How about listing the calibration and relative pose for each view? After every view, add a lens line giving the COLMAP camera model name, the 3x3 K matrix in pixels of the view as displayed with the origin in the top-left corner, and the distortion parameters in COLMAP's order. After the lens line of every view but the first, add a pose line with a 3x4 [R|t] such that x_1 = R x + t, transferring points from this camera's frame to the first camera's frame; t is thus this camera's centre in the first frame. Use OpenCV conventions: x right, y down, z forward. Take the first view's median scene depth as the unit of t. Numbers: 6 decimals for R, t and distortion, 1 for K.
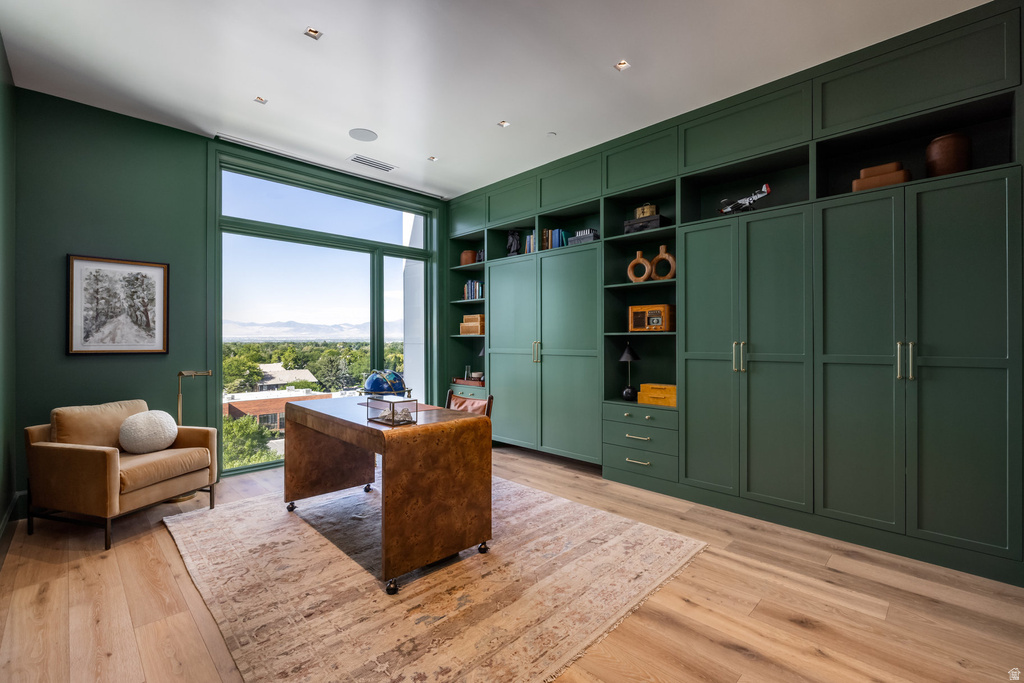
lens RADIAL K [[439.1, 0, 510.7], [0, 439.1, 338.8], [0, 0, 1]] dist [-0.019969, 0.000322]
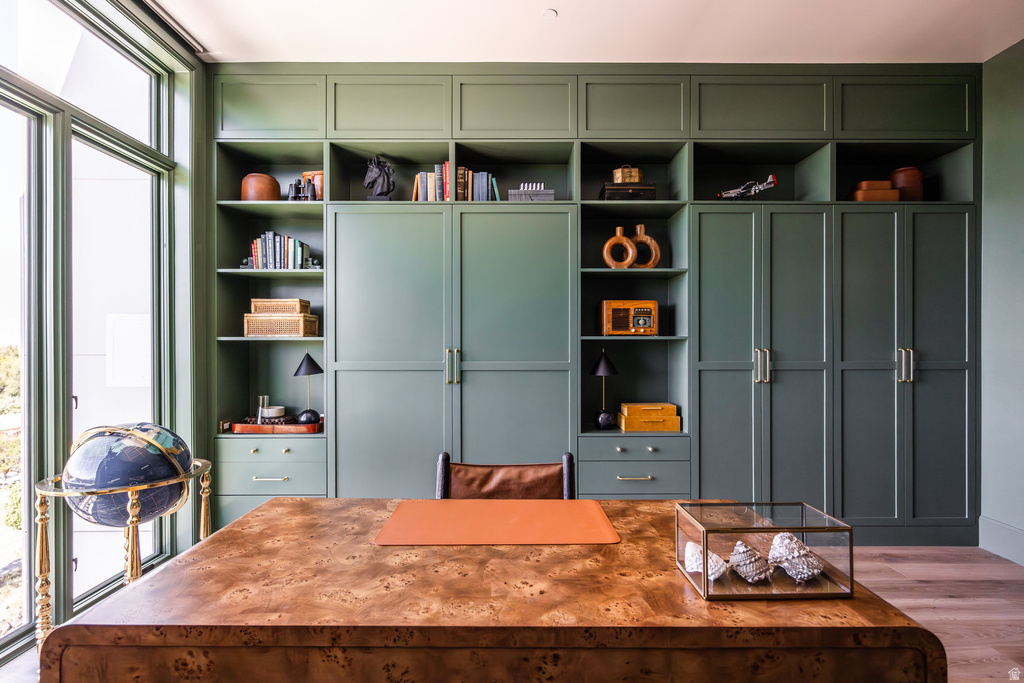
lens RADIAL K [[540.3, 0, 512.2], [0, 540.3, 345.7], [0, 0, 1]] dist [0.000547, 0.002200]
pose [[0.708980, 0.002486, 0.705224, -0.470914], [-0.002687, 0.999996, -0.000824, 0.002285], [-0.705224, -0.001311, 0.708984, 0.468779]]
